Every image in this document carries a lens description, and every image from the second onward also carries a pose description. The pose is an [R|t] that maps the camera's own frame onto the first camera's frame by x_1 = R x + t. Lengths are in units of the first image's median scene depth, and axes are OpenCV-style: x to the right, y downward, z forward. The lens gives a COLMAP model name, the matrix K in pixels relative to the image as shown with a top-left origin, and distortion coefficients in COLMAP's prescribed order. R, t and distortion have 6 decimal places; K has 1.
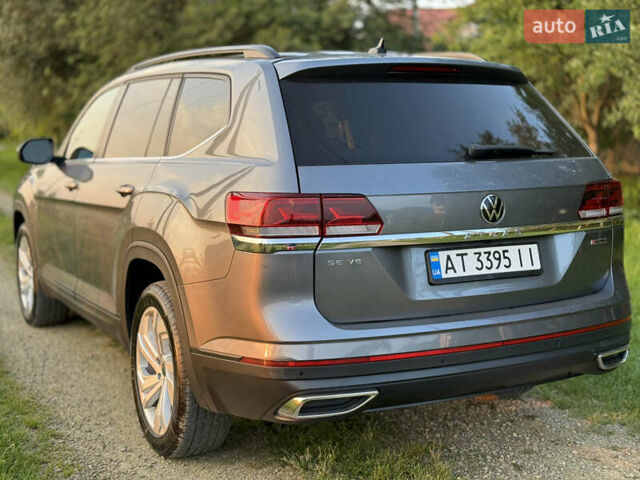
lens RADIAL K [[901.0, 0, 320.0], [0, 901.0, 240.0], [0, 0, 1]] dist [0.126885, -0.089438]
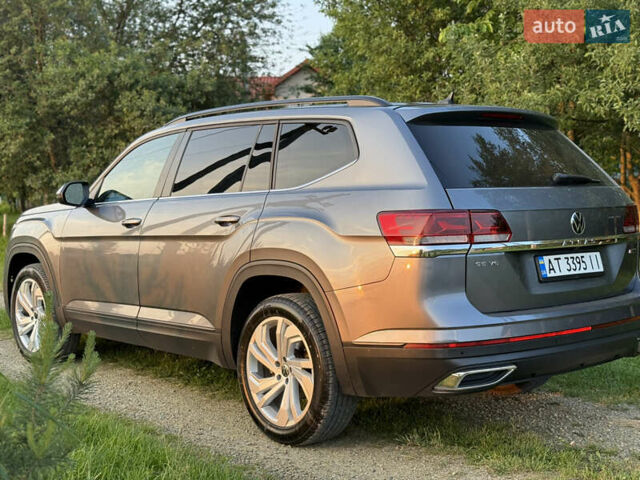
lens RADIAL K [[901.0, 0, 320.0], [0, 901.0, 240.0], [0, 0, 1]] dist [0.126885, -0.089438]
pose [[0.975340, -0.015033, 0.220196, -0.448456], [0.030736, 0.997208, -0.068061, 0.066158], [-0.218558, 0.073150, 0.973078, -0.172937]]
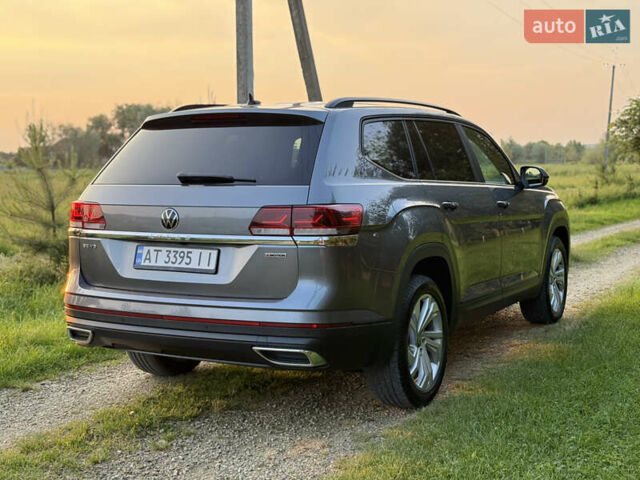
lens RADIAL K [[901.0, 0, 320.0], [0, 901.0, 240.0], [0, 0, 1]] dist [0.126885, -0.089438]
pose [[0.547416, 0.073831, -0.833597, 1.456460], [-0.095279, 0.995122, 0.025568, -0.059782], [0.831419, 0.065428, 0.551781, 0.432438]]
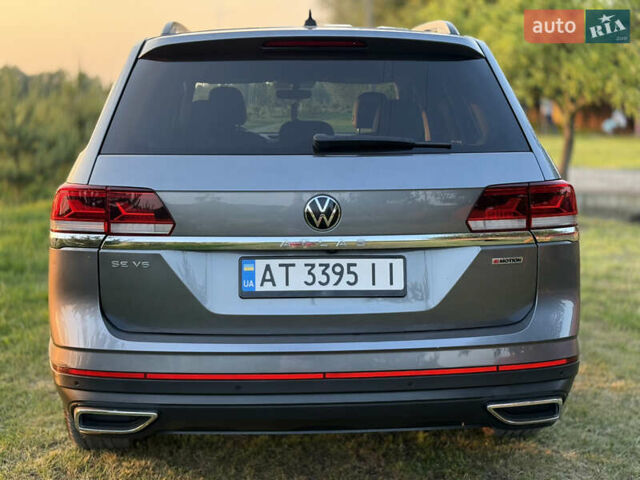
lens RADIAL K [[901.0, 0, 320.0], [0, 901.0, 240.0], [0, 0, 1]] dist [0.126885, -0.089438]
pose [[0.907748, 0.068145, -0.413943, 0.528997], [-0.055224, 0.997543, 0.043117, -0.044992], [0.415864, -0.016280, 0.909281, 0.248058]]
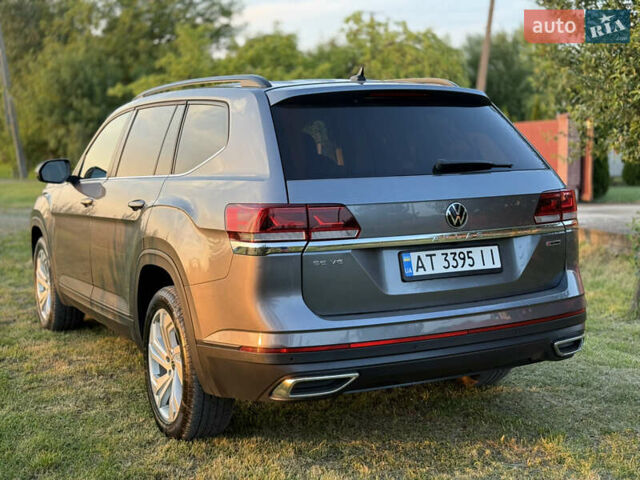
lens RADIAL K [[901.0, 0, 320.0], [0, 901.0, 240.0], [0, 0, 1]] dist [0.126885, -0.089438]
pose [[0.999886, -0.014198, -0.005122, 0.021908], [0.014107, 0.999747, -0.017510, 0.014838], [0.005369, 0.017436, 0.999834, -0.151256]]
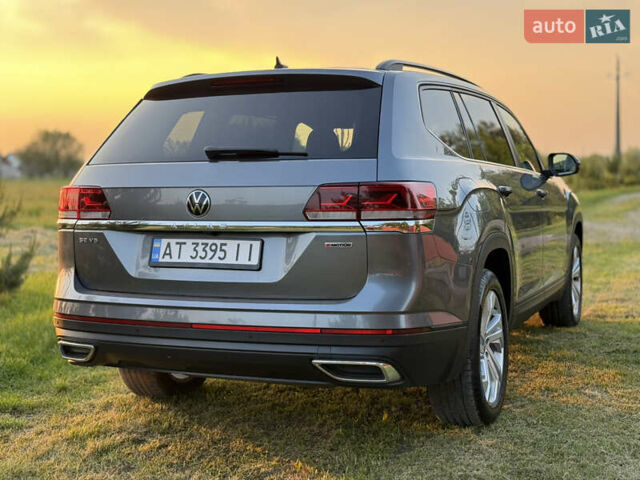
lens RADIAL K [[901.0, 0, 320.0], [0, 901.0, 240.0], [0, 0, 1]] dist [0.126885, -0.089438]
pose [[0.625815, 0.054245, -0.778083, 1.137998], [-0.081817, 0.996641, 0.003676, -0.006365], [0.775669, 0.061360, 0.628150, 0.424476]]
